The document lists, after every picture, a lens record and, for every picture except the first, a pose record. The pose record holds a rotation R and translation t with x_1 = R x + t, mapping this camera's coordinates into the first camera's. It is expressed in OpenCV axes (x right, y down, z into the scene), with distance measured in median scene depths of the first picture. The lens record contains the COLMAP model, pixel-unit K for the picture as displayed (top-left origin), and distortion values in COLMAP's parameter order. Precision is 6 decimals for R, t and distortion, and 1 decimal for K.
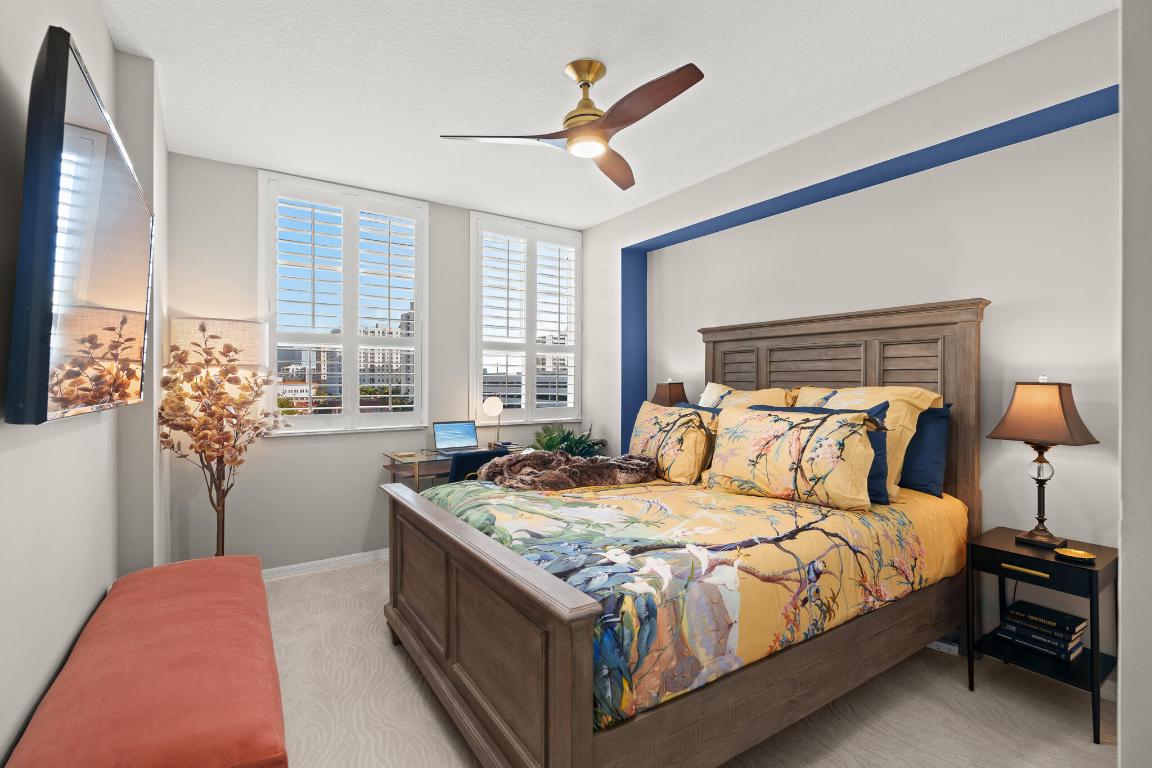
lens RADIAL K [[525.1, 0, 575.1], [0, 525.1, 384.2], [0, 0, 1]] dist [-0.002033, 0.000220]
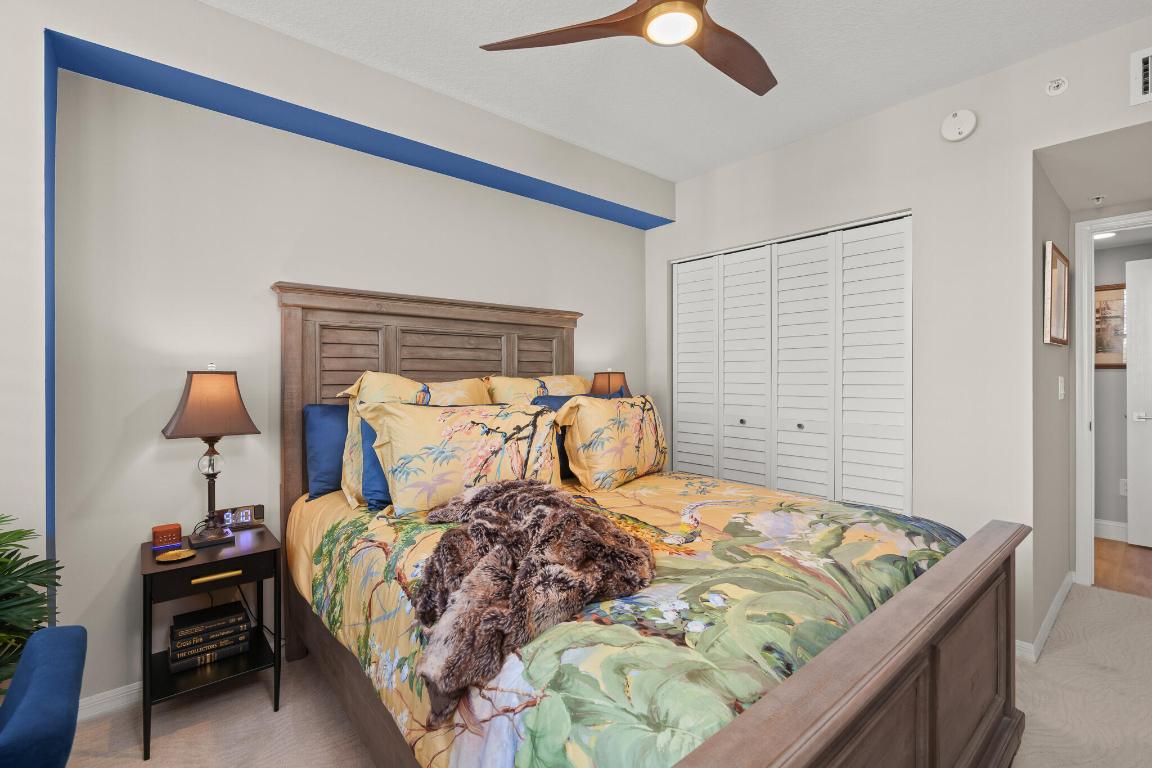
lens RADIAL K [[525.1, 0, 575.6], [0, 525.1, 377.3], [0, 0, 1]] dist [-0.002033, 0.000220]
pose [[-0.139507, -0.004164, 0.990212, -0.452532], [0.012893, 0.999899, 0.006021, 0.002961], [-0.990137, 0.013606, -0.139440, 0.867851]]
